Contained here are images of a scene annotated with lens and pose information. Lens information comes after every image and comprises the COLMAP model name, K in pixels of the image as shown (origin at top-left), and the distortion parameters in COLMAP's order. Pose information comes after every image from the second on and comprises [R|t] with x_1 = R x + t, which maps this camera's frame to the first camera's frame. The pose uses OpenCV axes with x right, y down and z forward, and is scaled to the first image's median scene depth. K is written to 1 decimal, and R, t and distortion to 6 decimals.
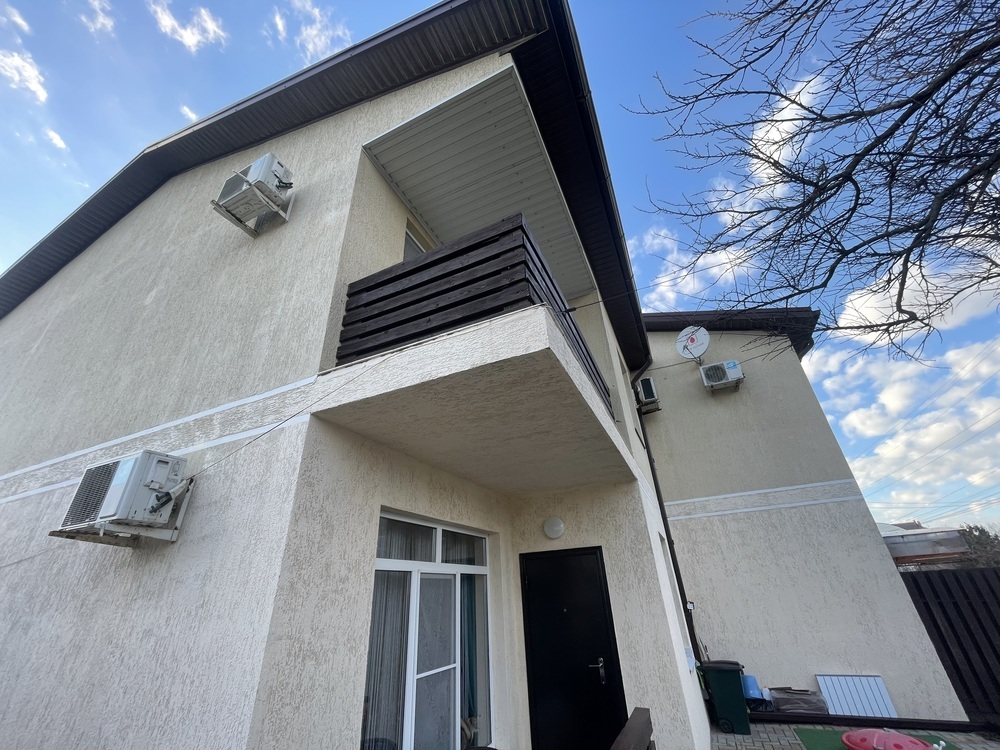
lens RADIAL K [[404.4, 0, 502.2], [0, 404.4, 373.0], [0, 0, 1]] dist [-0.002083, -0.000273]
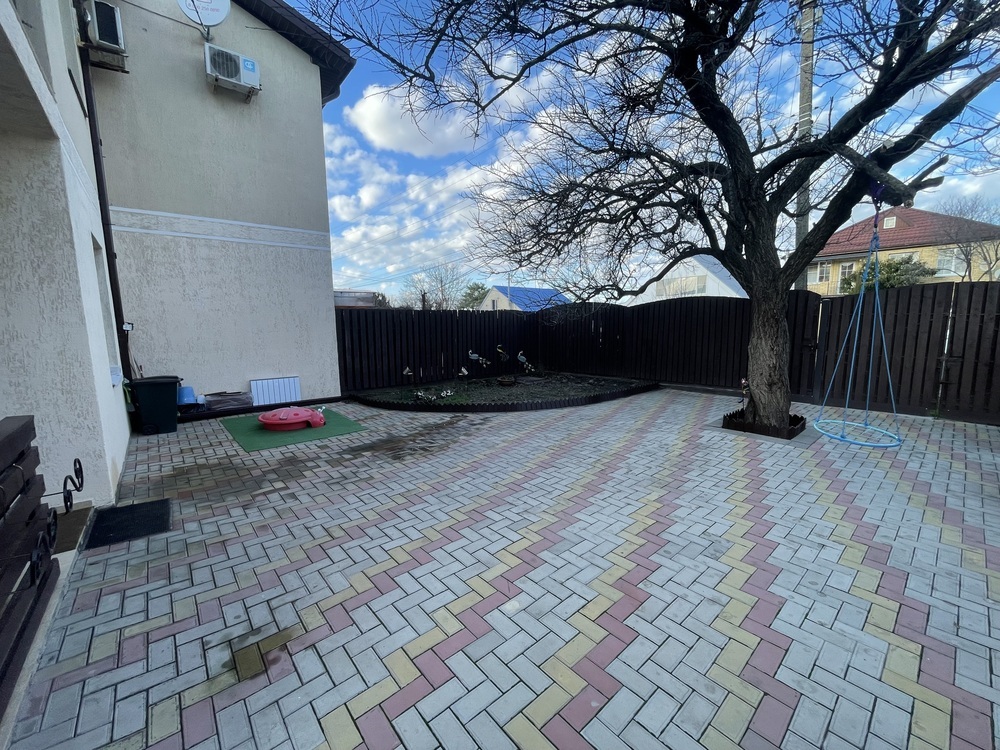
lens RADIAL K [[404.4, 0, 498.2], [0, 404.4, 372.3], [0, 0, 1]] dist [-0.002083, -0.000273]
pose [[0.433704, -0.071723, 0.898196, 0.052013], [-0.441564, 0.852010, 0.281248, 0.126658], [-0.785444, -0.518589, 0.337850, 0.069801]]
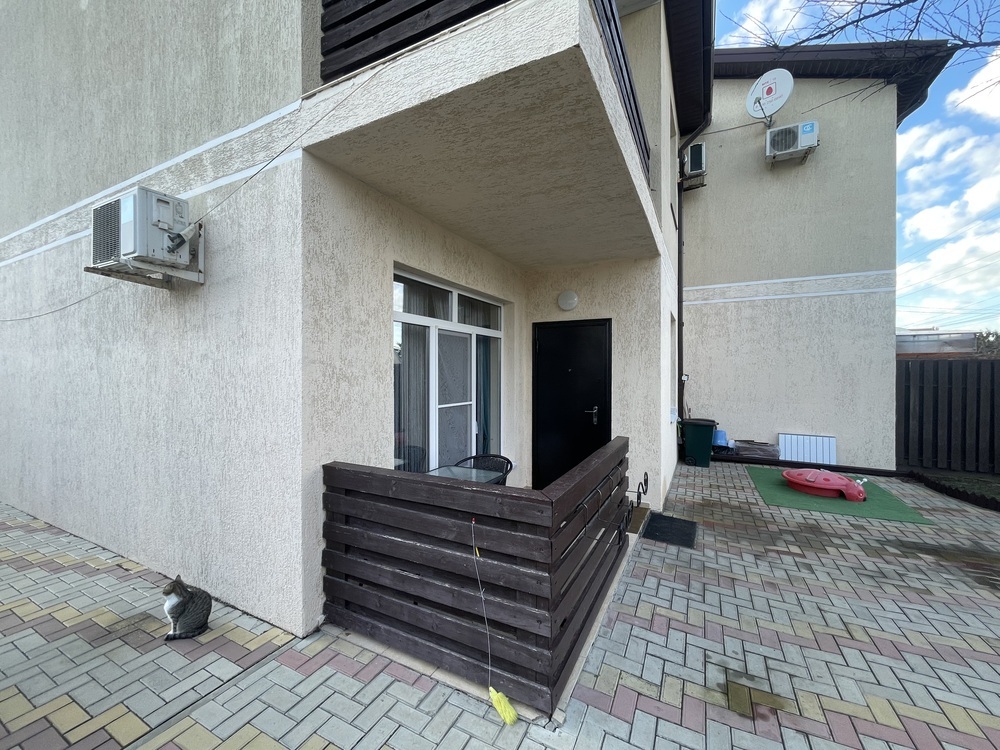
lens RADIAL K [[404.4, 0, 502.0], [0, 404.4, 373.3], [0, 0, 1]] dist [-0.002083, -0.000273]
pose [[0.997711, 0.051797, -0.043473, 0.021693], [-0.023992, 0.872190, 0.488578, 0.066340], [0.063223, -0.486417, 0.871436, 0.009978]]
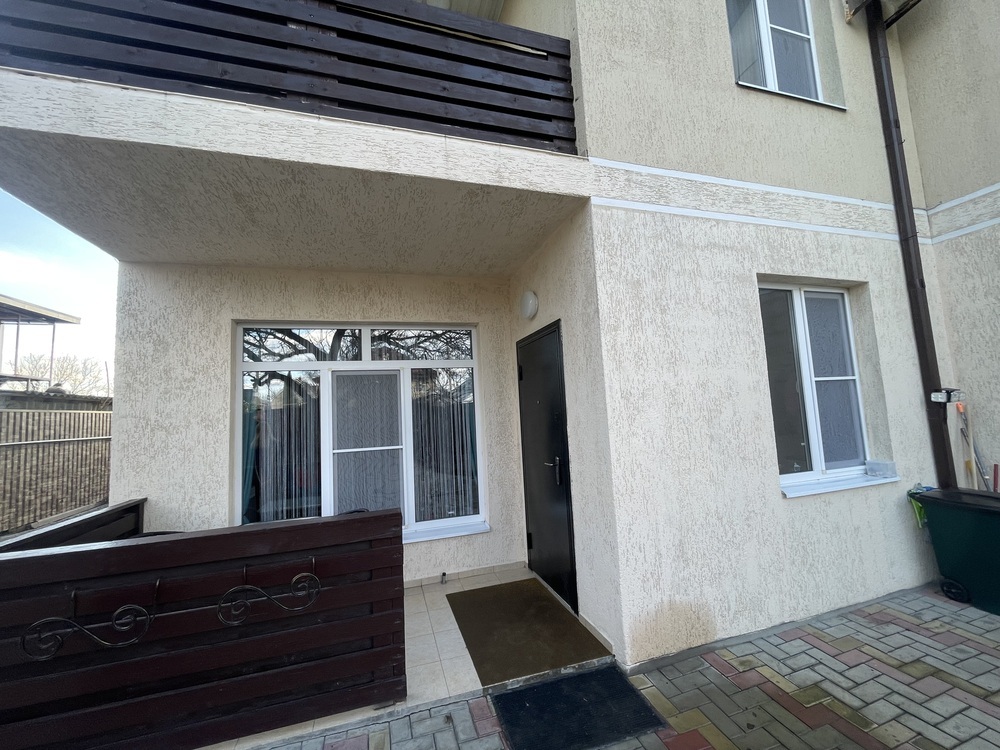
lens RADIAL K [[404.4, 0, 501.1], [0, 404.4, 373.1], [0, 0, 1]] dist [-0.002083, -0.000273]
pose [[0.661507, -0.053749, -0.748011, 0.887992], [0.377085, 0.886007, 0.269813, 0.382195], [0.648240, -0.460547, 0.606367, 0.643914]]
